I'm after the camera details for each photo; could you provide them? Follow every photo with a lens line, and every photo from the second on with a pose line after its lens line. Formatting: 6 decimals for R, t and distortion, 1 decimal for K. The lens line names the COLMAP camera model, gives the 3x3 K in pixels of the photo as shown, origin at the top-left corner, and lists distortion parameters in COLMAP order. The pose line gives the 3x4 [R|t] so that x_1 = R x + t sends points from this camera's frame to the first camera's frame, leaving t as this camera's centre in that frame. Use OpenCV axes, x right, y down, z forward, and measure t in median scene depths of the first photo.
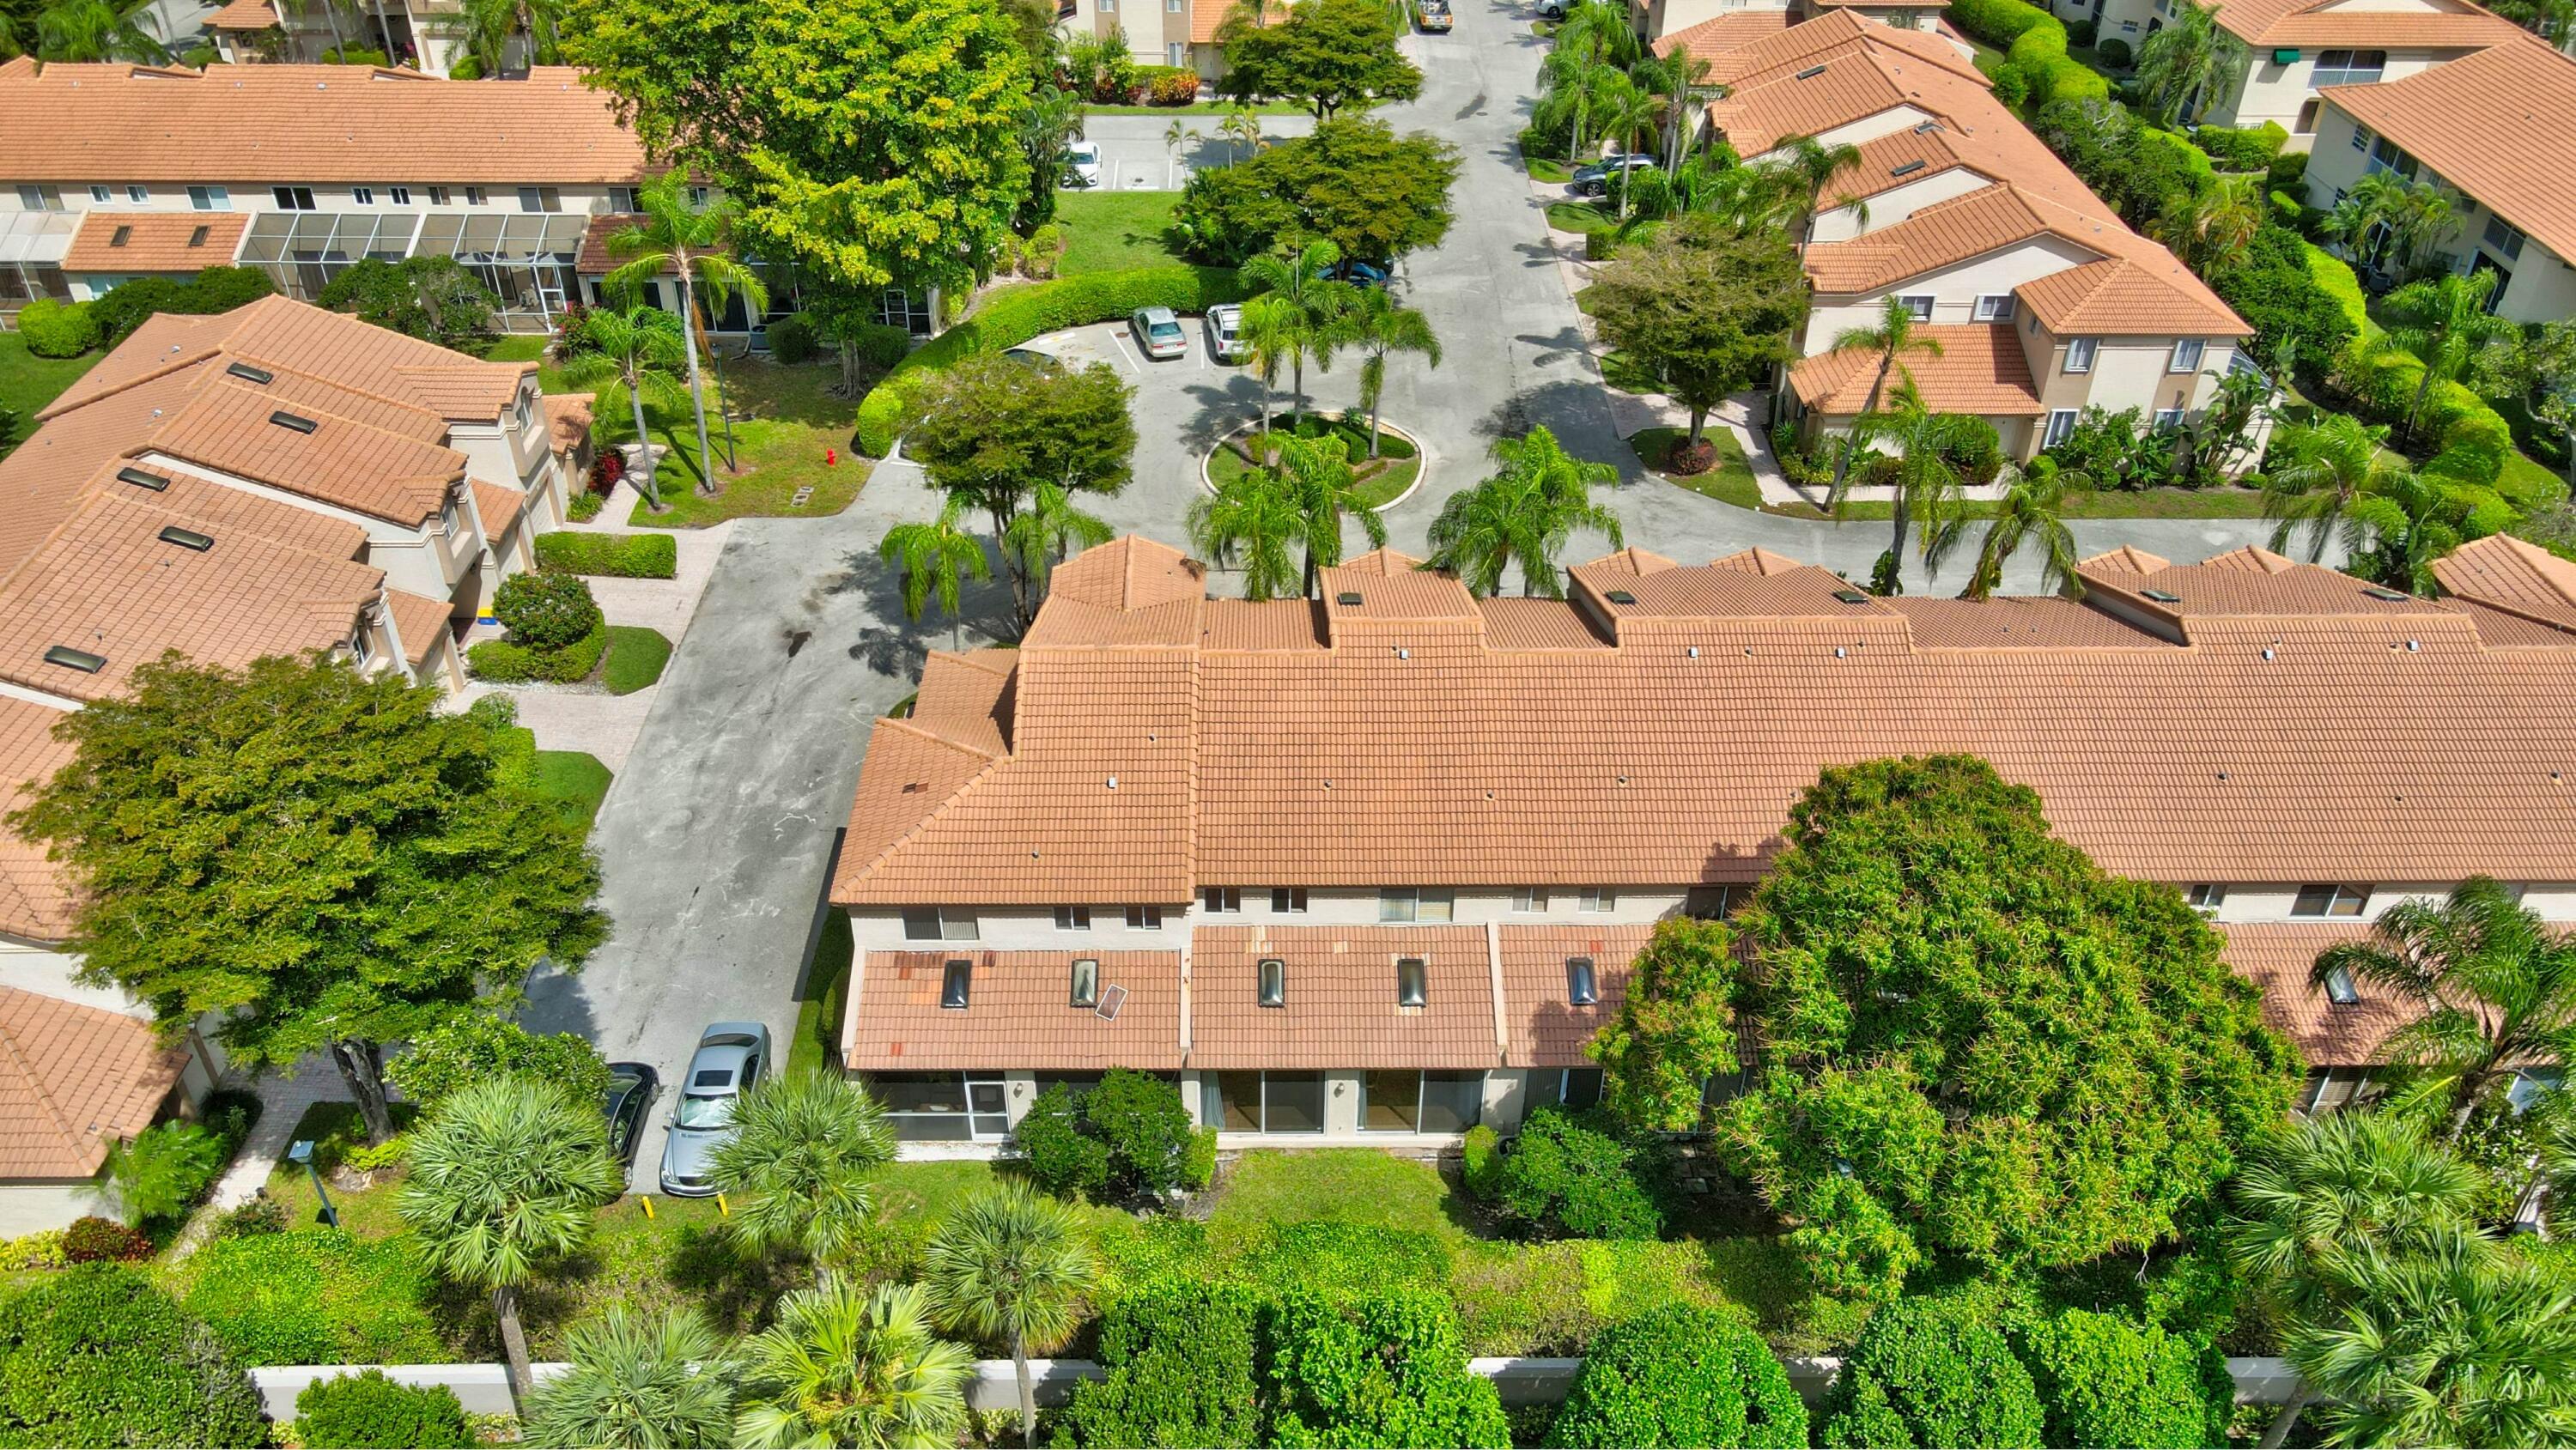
lens RADIAL K [[1891.4, 0, 1291.3], [0, 1891.4, 723.7], [0, 0, 1]] dist [-0.010645, 0.038862]
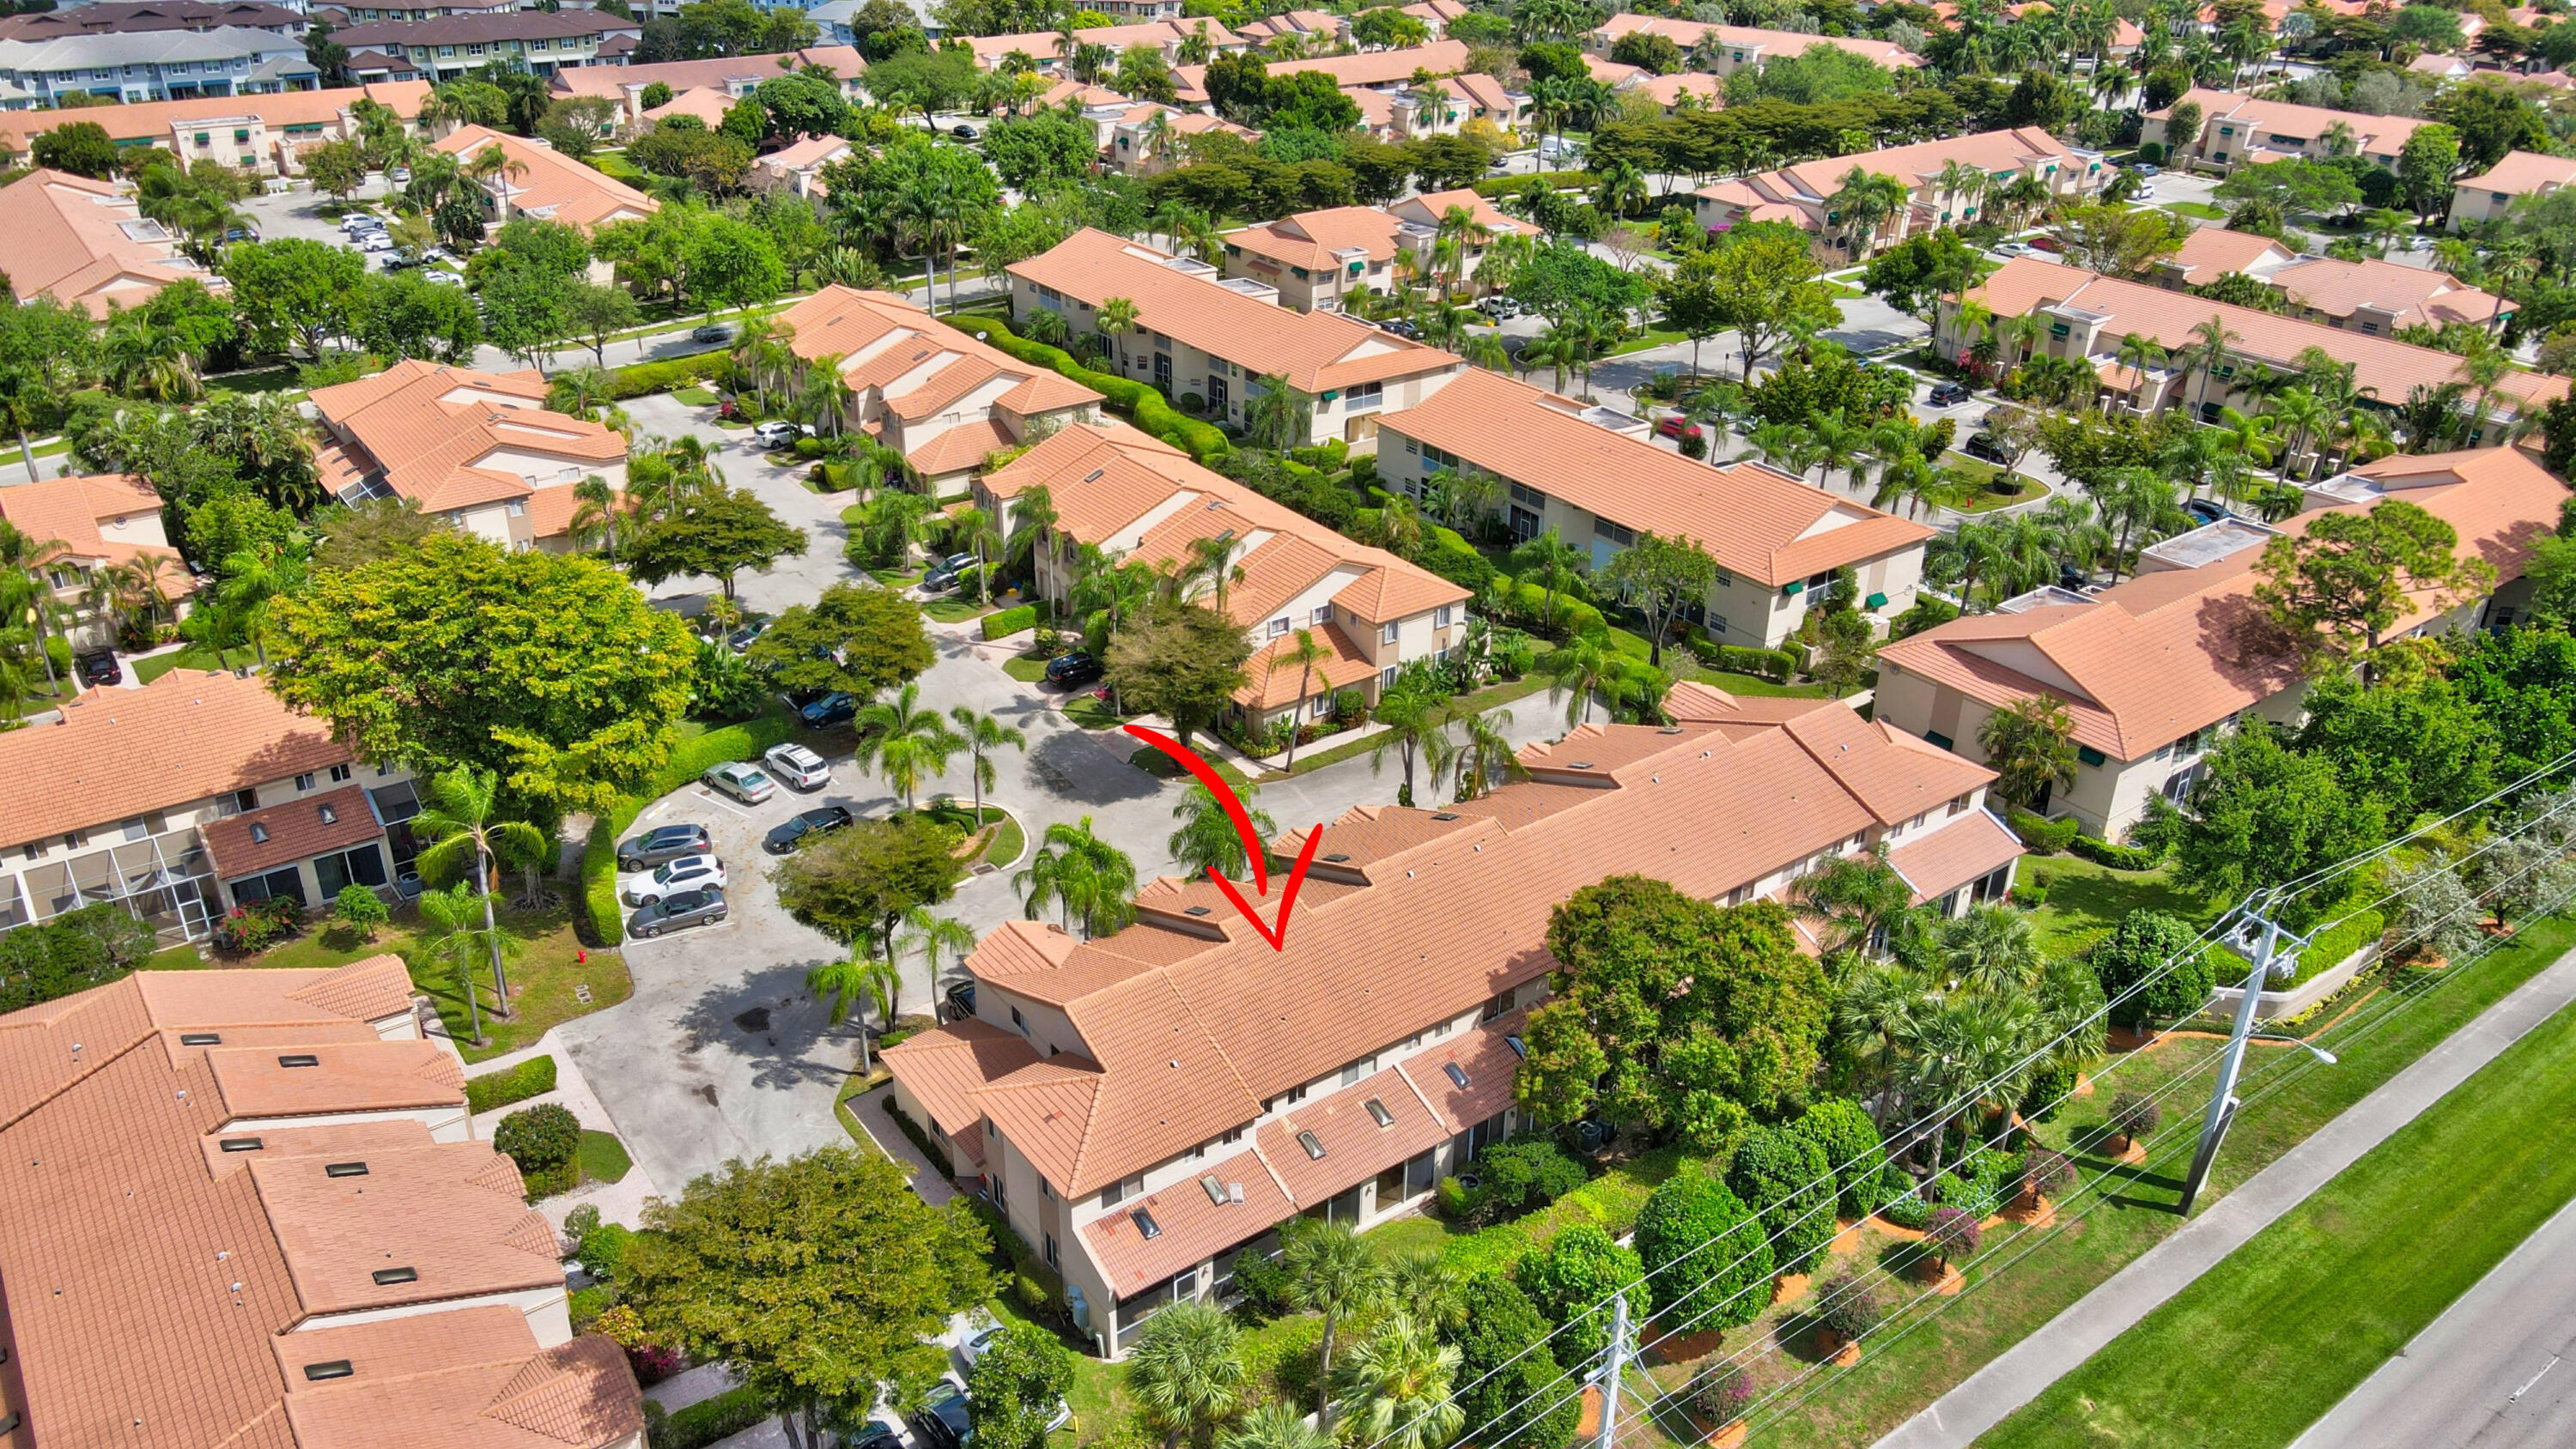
lens RADIAL K [[1891.3, 0, 1261.4], [0, 1891.3, 715.7], [0, 0, 1]] dist [-0.010645, 0.038862]
pose [[0.817941, -0.260083, 0.513156, -0.685791], [0.329211, 0.943098, -0.046752, -0.129059], [-0.471797, 0.207177, 0.857021, -0.382887]]
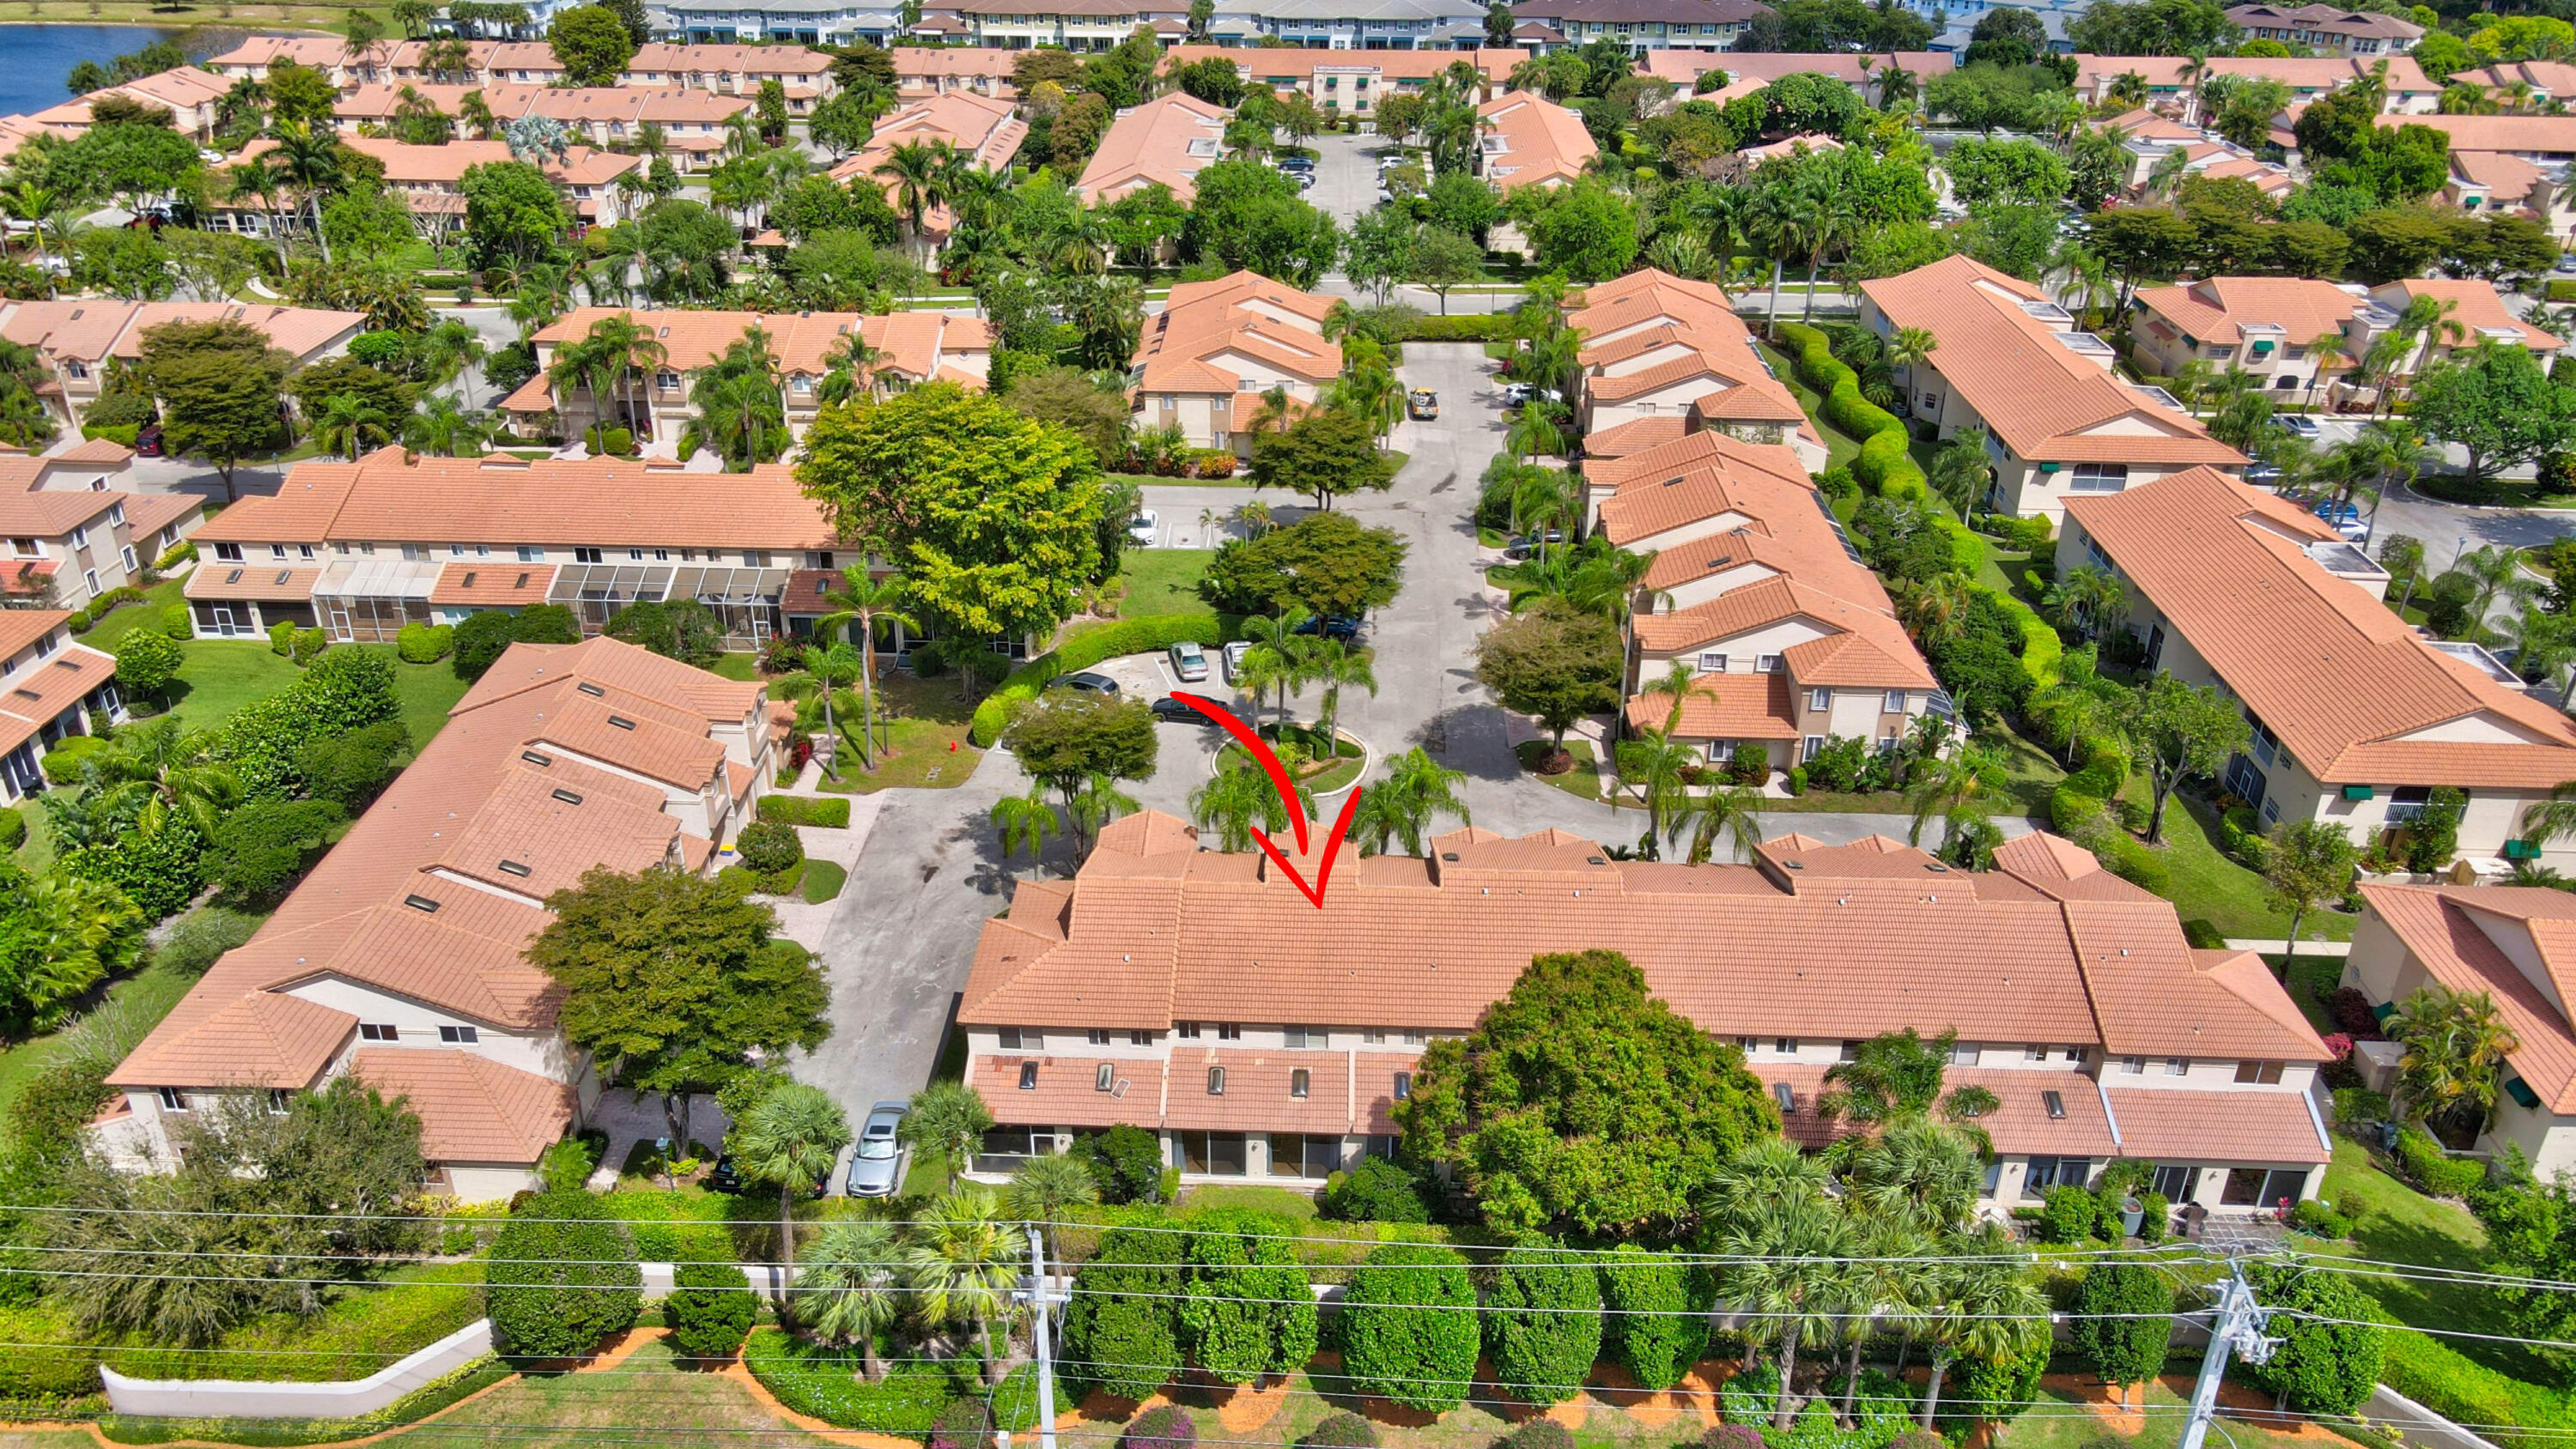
lens RADIAL K [[1891.3, 0, 1285.8], [0, 1891.3, 735.6], [0, 0, 1]] dist [-0.010645, 0.038862]
pose [[0.998826, 0.024101, -0.042017, 0.100931], [-0.029420, 0.990950, -0.130967, 0.046301], [0.038481, 0.132049, 0.990496, -0.613267]]
